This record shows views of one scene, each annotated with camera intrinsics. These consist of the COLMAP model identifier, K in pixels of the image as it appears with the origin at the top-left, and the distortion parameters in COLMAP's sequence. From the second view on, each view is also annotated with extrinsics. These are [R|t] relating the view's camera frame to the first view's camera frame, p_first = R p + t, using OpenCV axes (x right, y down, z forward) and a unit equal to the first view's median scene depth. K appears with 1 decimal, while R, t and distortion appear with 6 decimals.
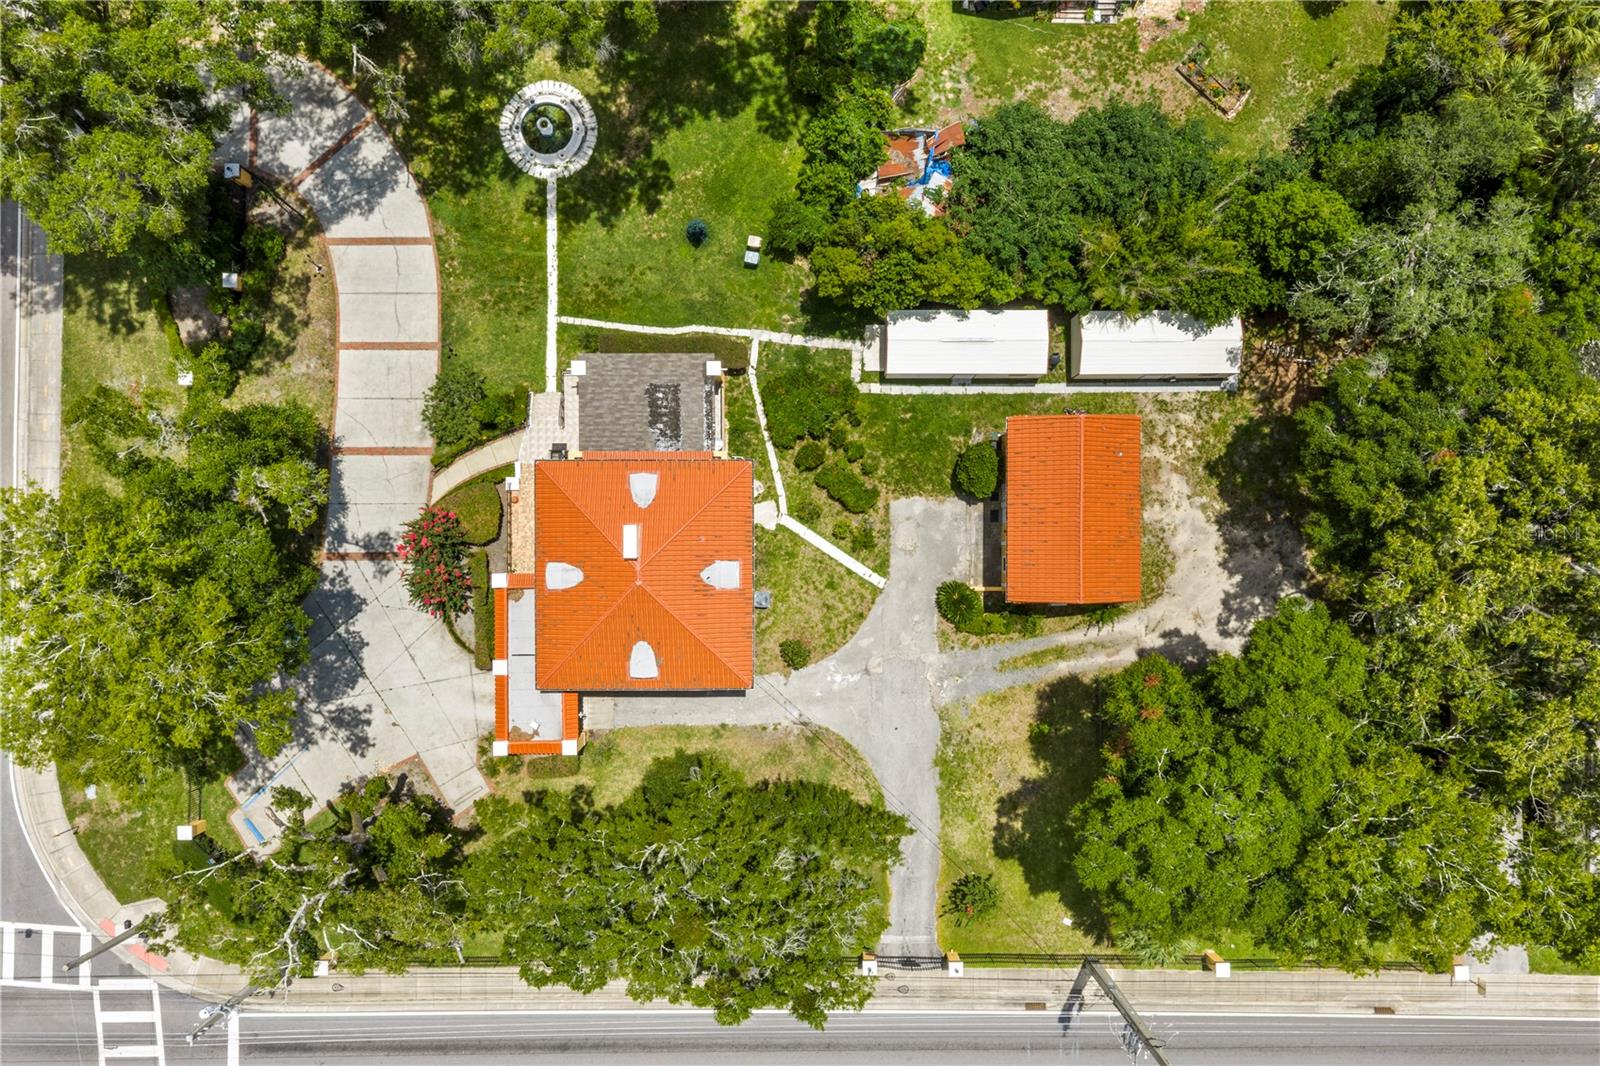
lens RADIAL K [[1345.4, 0, 800.0], [0, 1345.4, 533.0], [0, 0, 1]] dist [0.042210, -0.062715]
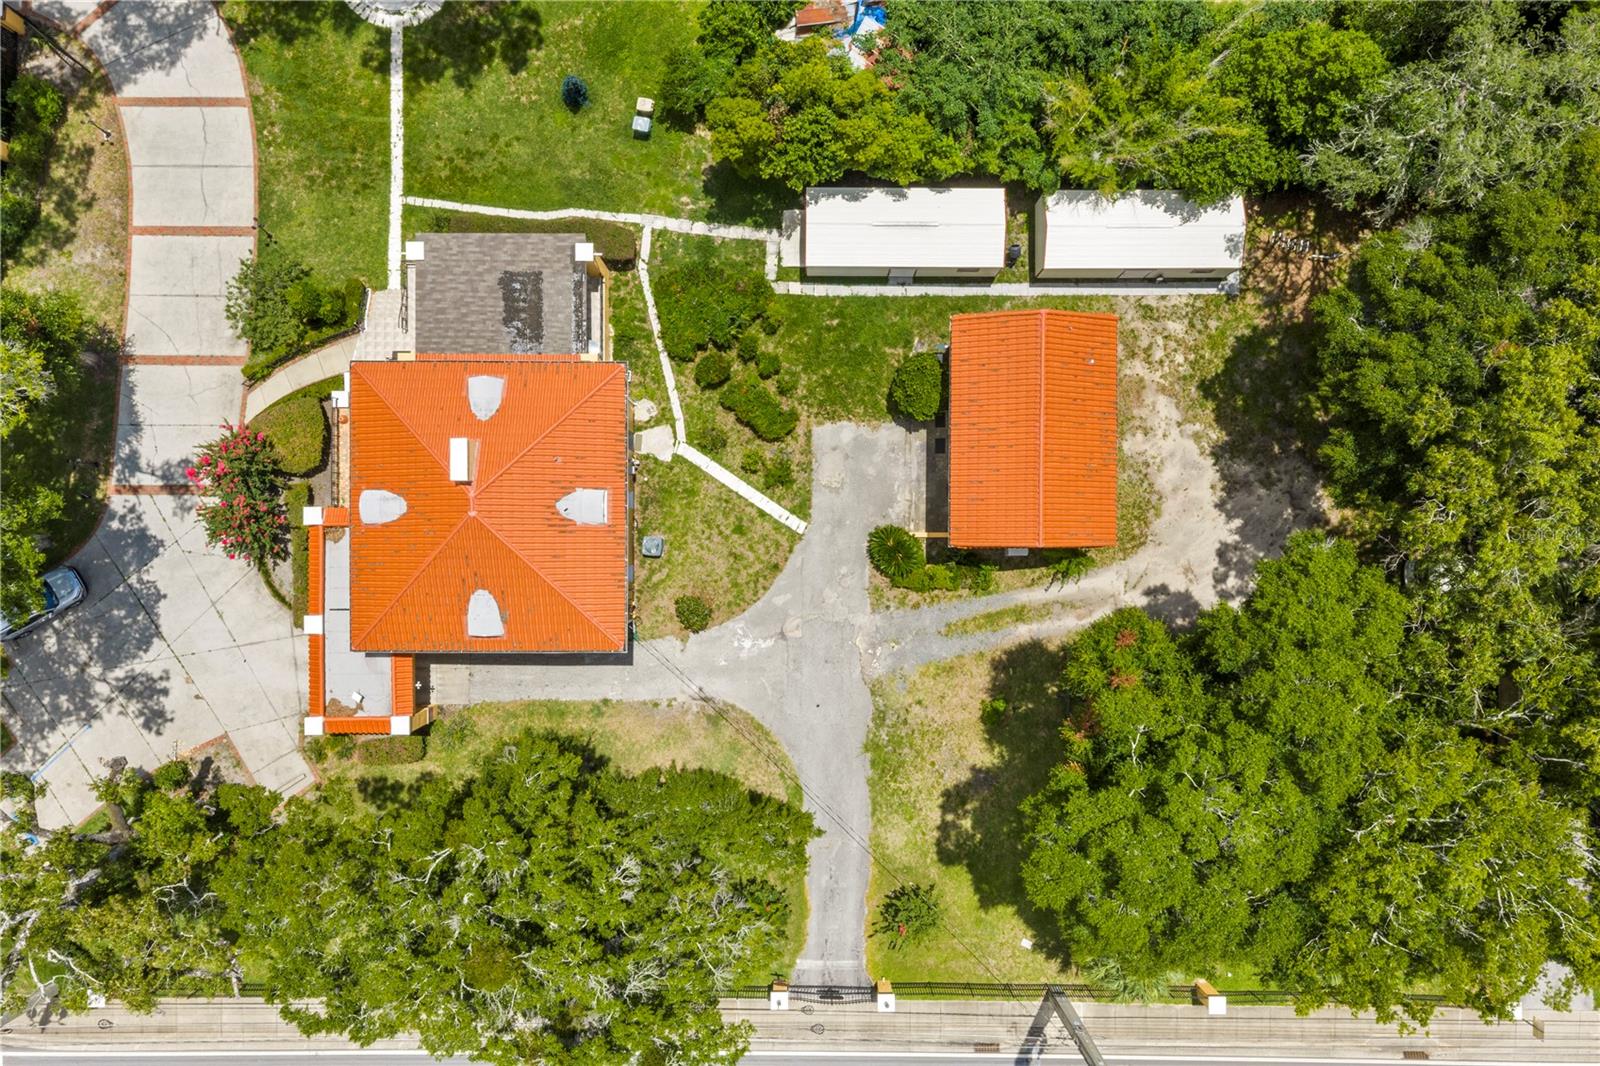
lens RADIAL K [[1336.6, 0, 800.0], [0, 1336.6, 533.0], [0, 0, 1]] dist [0.014628, -0.016788]
pose [[0.999982, 0.004465, -0.003953, 0.064539], [-0.004467, 0.999990, -0.000706, 0.042237], [0.003950, 0.000724, 0.999992, 0.195873]]
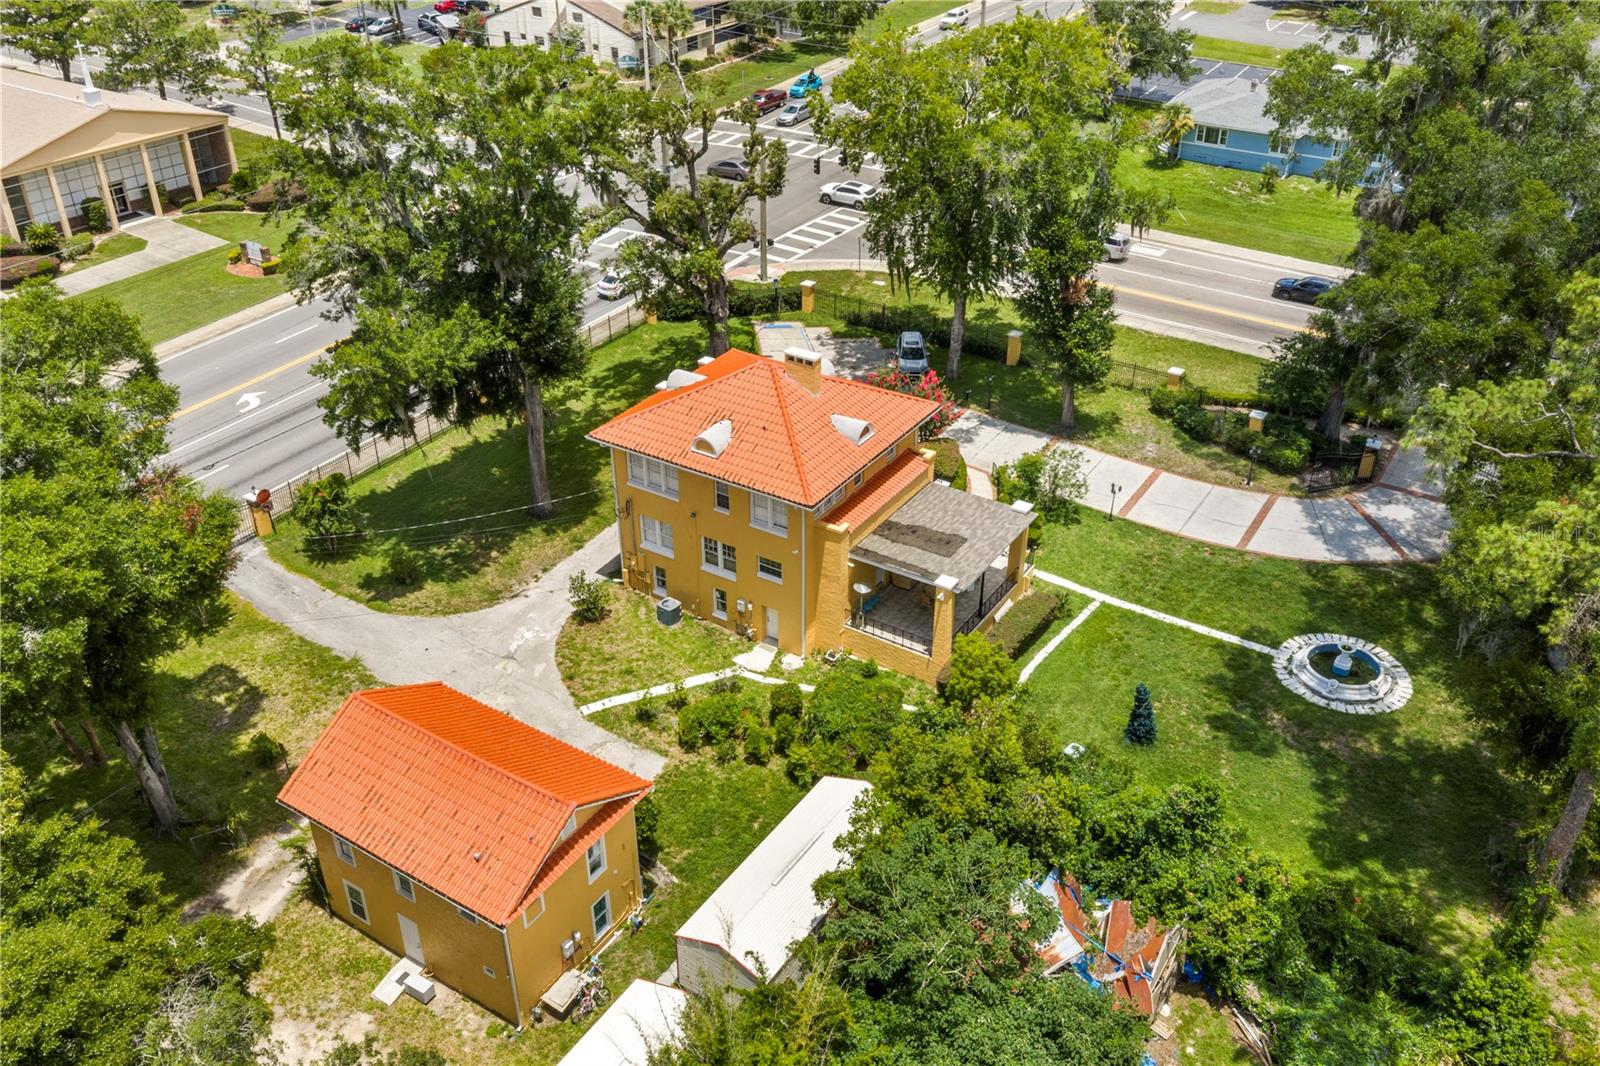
lens RADIAL K [[1340.3, 0, 798.1], [0, 1340.3, 534.1], [0, 0, 1]] dist [0.007608, 0.003658]
pose [[-0.543169, 0.421271, -0.726291, 0.492276], [-0.839526, -0.285672, 0.462155, -0.372054], [-0.012788, 0.860768, 0.508837, 0.565700]]
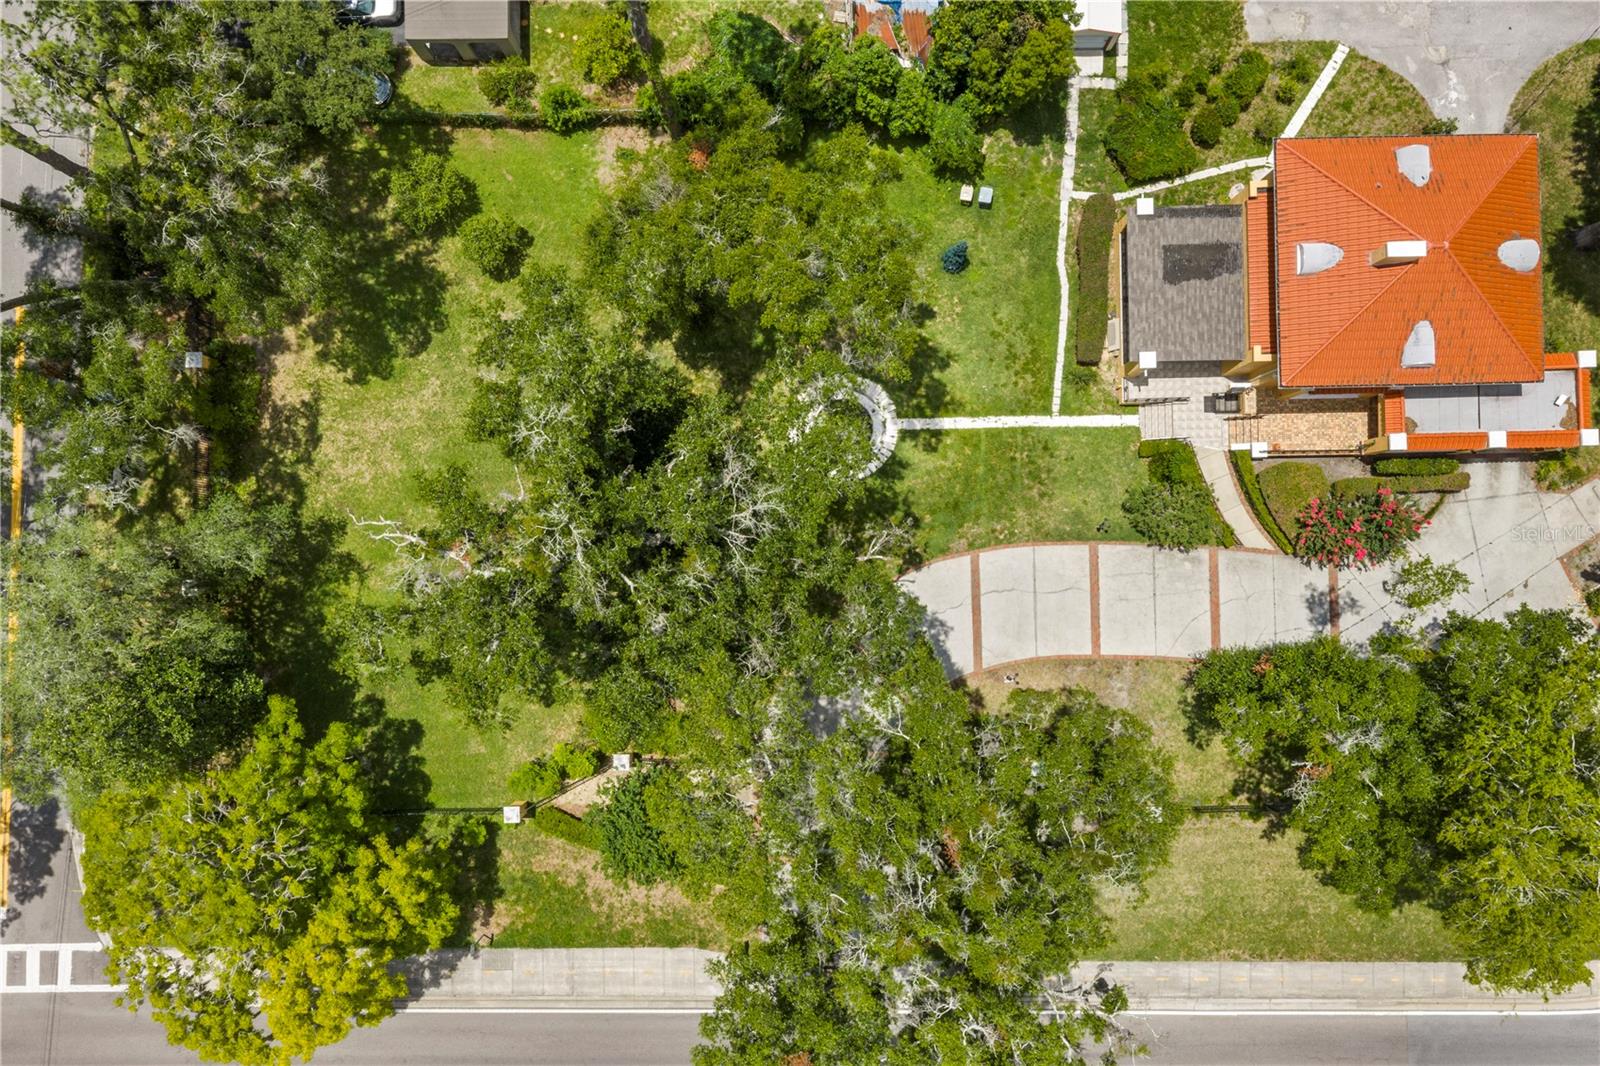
lens RADIAL K [[1336.6, 0, 800.0], [0, 1336.6, 533.0], [0, 0, 1]] dist [0.014628, -0.016788]
pose [[-0.014831, -0.999872, 0.006078, -0.263483], [0.999764, -0.014925, -0.015775, -0.318044], [0.015863, 0.005843, 0.999857, 0.118551]]
